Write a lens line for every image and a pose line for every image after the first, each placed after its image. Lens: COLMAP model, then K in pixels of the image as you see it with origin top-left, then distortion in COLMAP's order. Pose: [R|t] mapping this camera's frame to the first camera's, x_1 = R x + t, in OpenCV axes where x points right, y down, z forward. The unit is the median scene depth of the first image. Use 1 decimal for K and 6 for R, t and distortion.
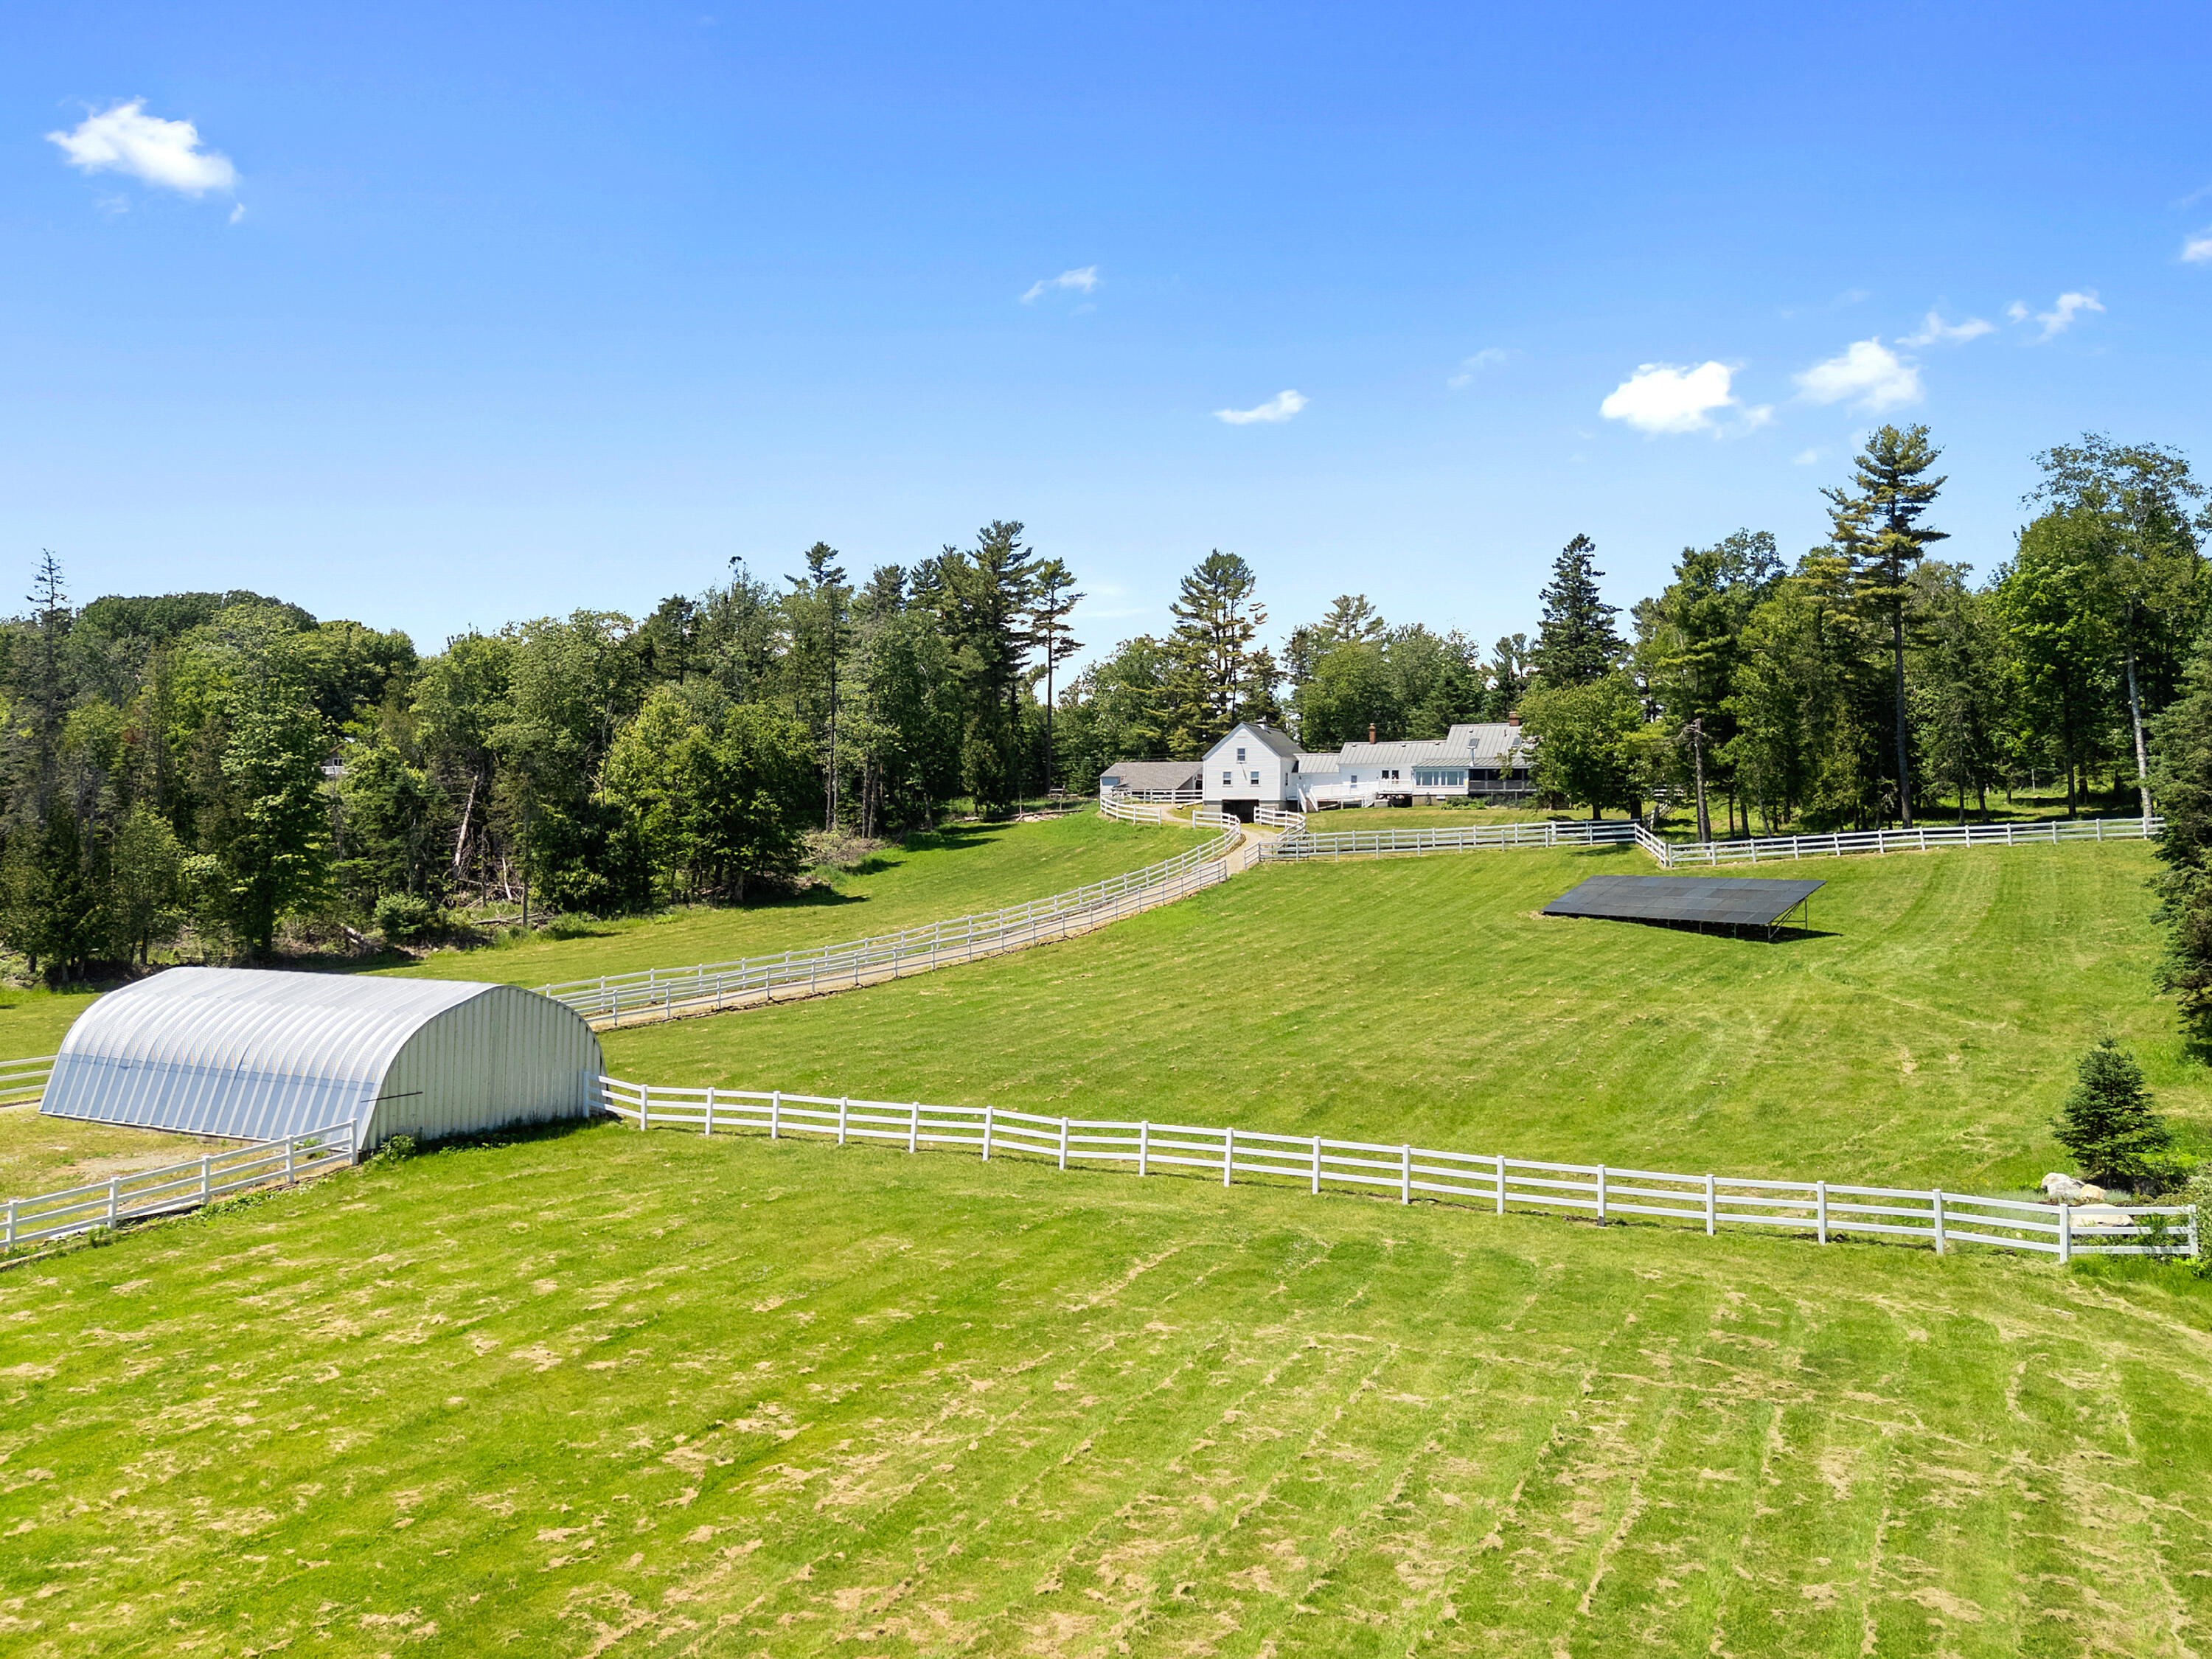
lens RADIAL K [[1775.9, 0, 1184.4], [0, 1775.9, 807.5], [0, 0, 1]] dist [0.057643, -0.053937]
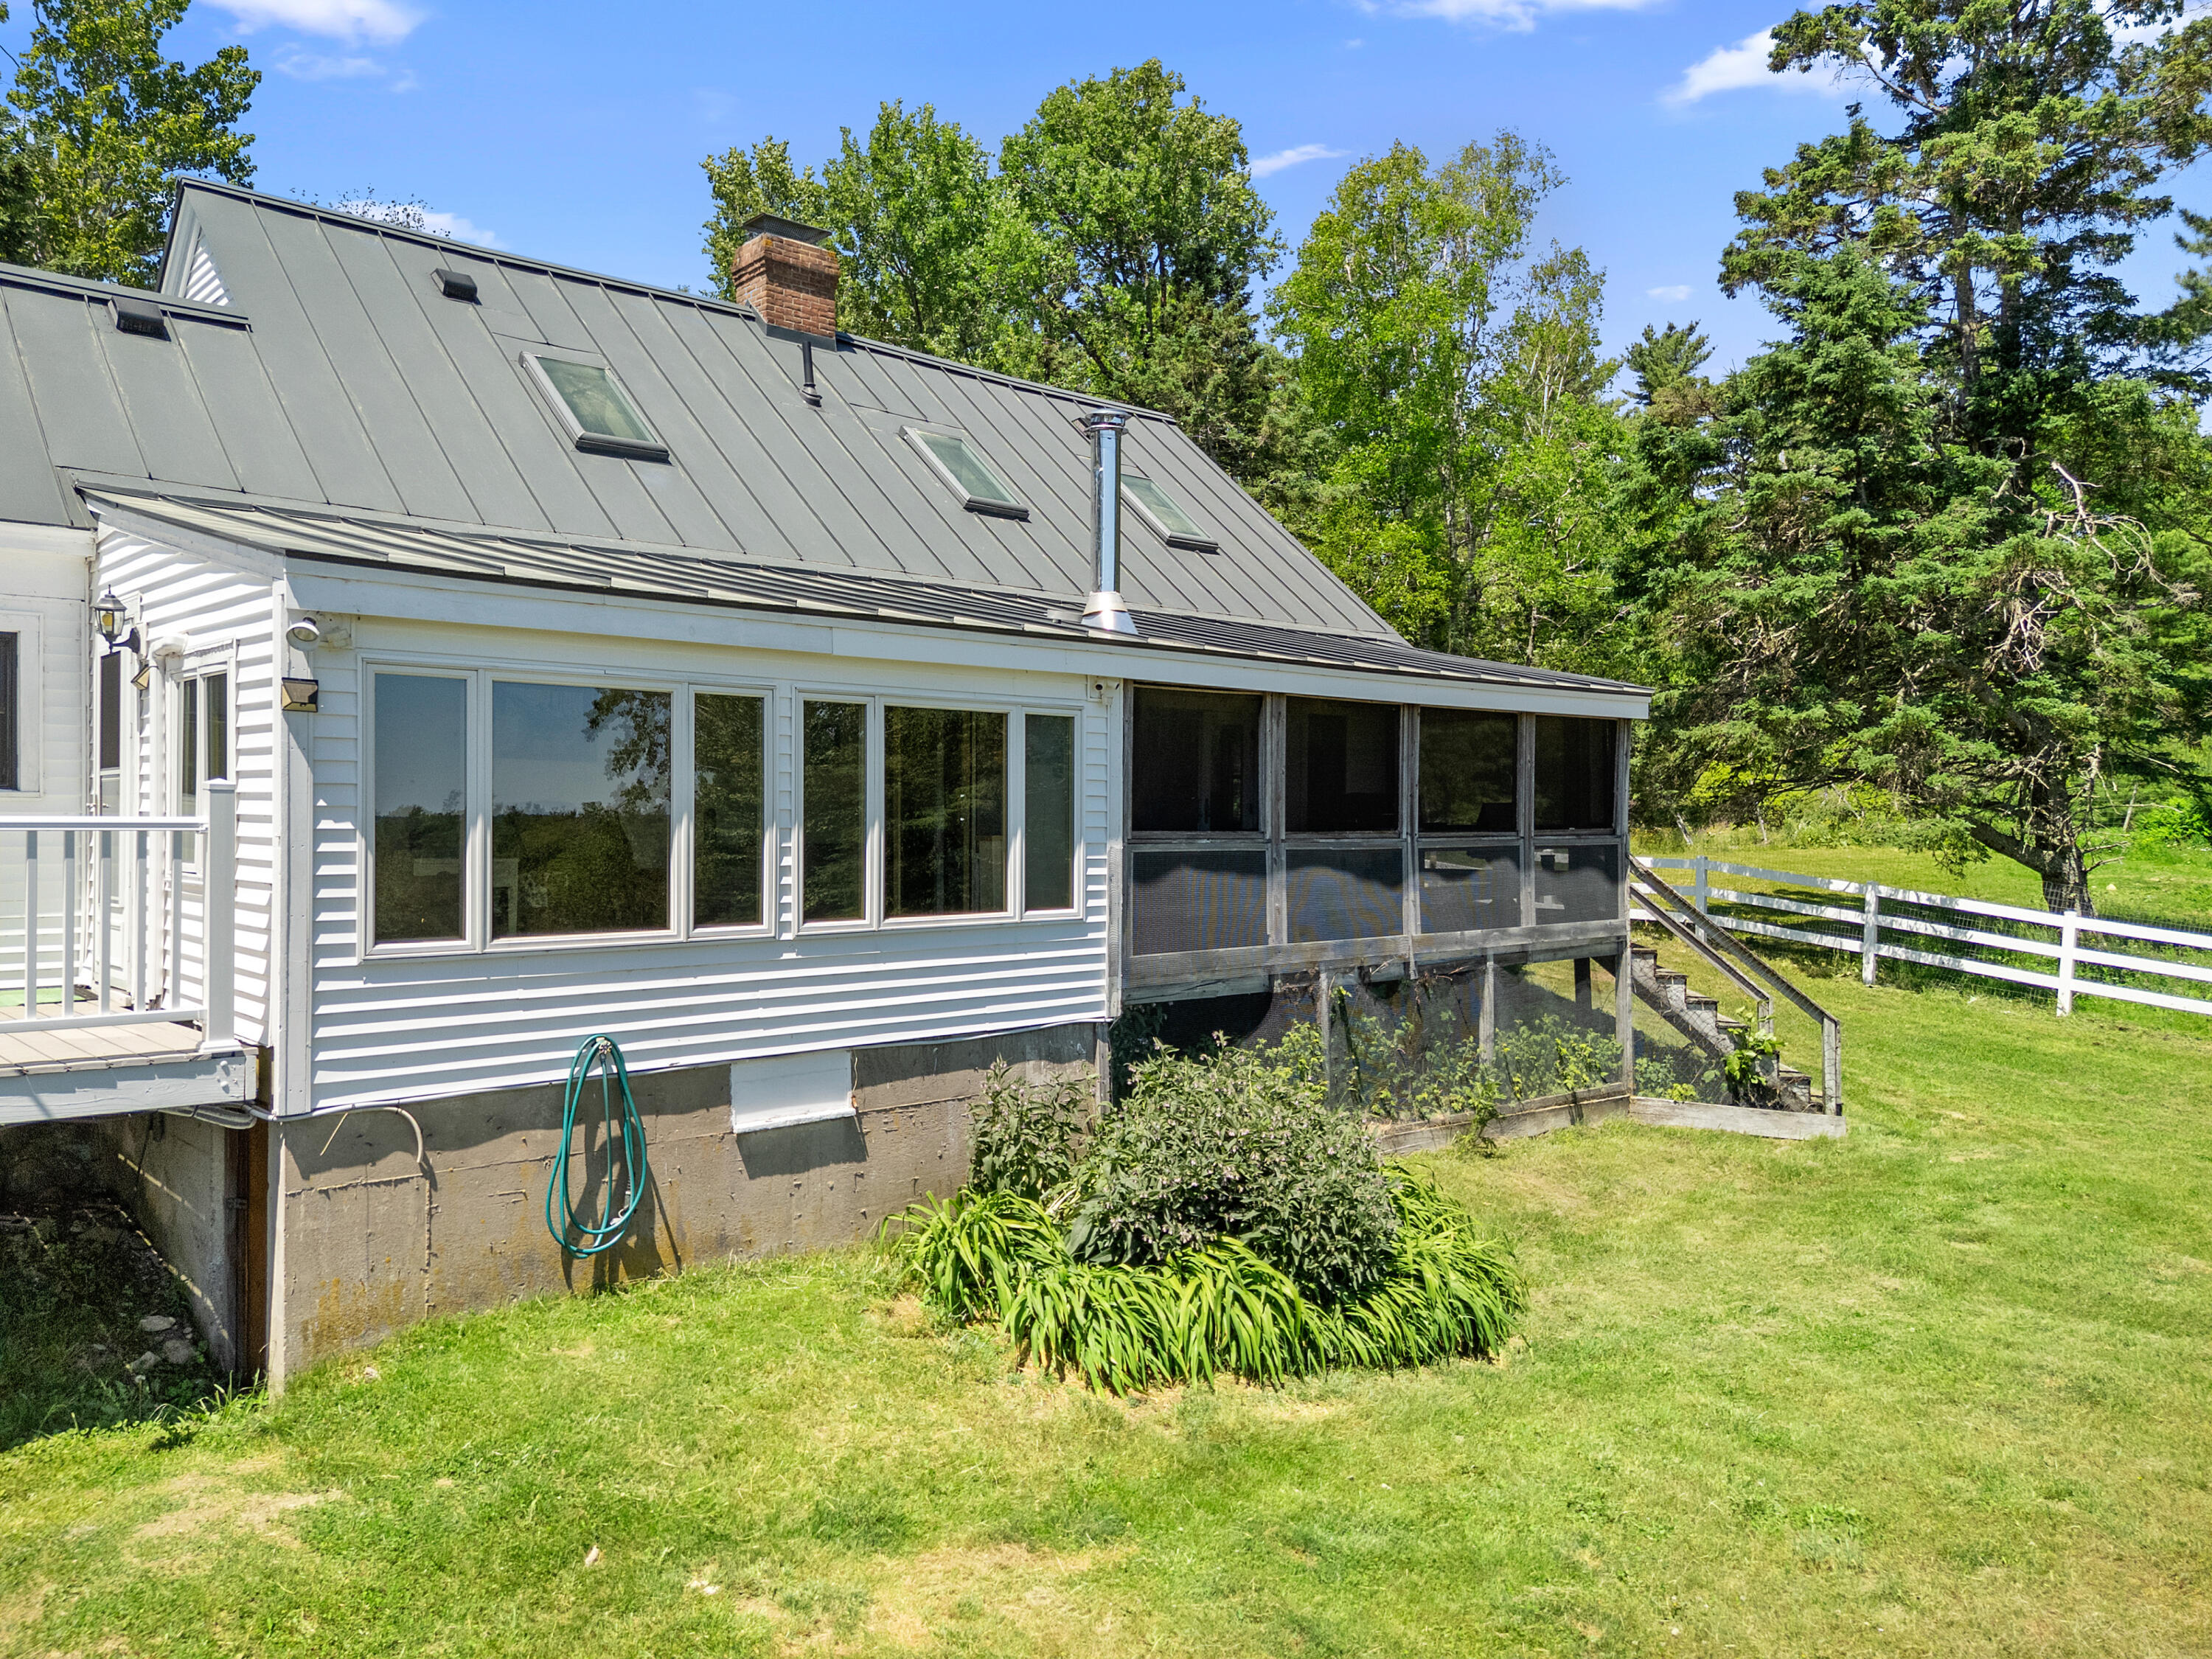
lens RADIAL K [[1608.9, 0, 1096.8], [0, 1608.9, 827.0], [0, 0, 1]] dist [0.086703, -0.003700]
pose [[0.407082, -0.016248, 0.913247, 0.092338], [-0.026376, 0.999216, 0.029535, -0.017194], [-0.913011, -0.036111, 0.406334, 0.928576]]
